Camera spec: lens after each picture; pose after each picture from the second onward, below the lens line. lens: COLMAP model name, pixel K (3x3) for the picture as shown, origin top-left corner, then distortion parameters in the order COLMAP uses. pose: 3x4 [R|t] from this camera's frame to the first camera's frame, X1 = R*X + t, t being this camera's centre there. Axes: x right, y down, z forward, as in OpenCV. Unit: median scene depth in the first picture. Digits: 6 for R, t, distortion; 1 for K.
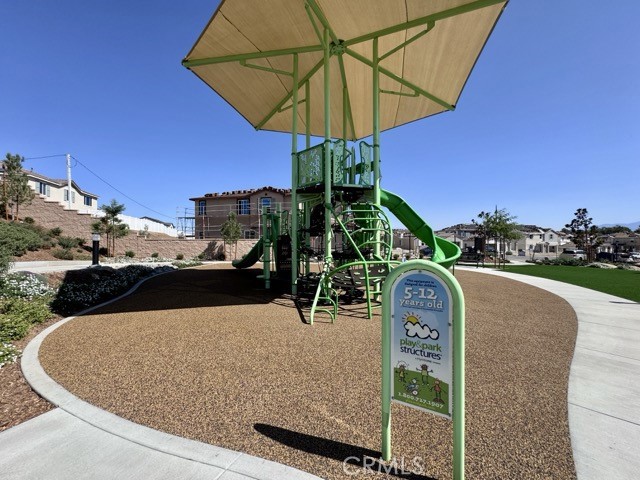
lens RADIAL K [[256.4, 0, 320.0], [0, 256.4, 240.0], [0, 0, 1]] dist [-0.009221, -0.000264]
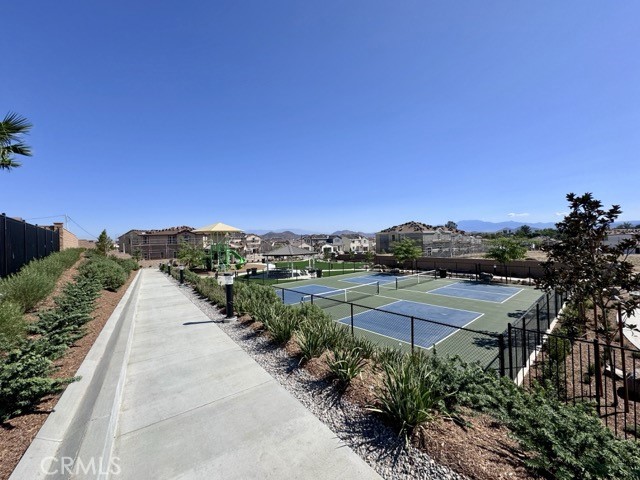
lens RADIAL K [[256.4, 0, 320.0], [0, 256.4, 240.0], [0, 0, 1]] dist [-0.009221, -0.000264]
pose [[0.917063, -0.025932, 0.397898, -0.035919], [0.027542, 0.999619, 0.001669, -0.101898], [-0.397790, 0.009428, 0.917428, -1.267790]]
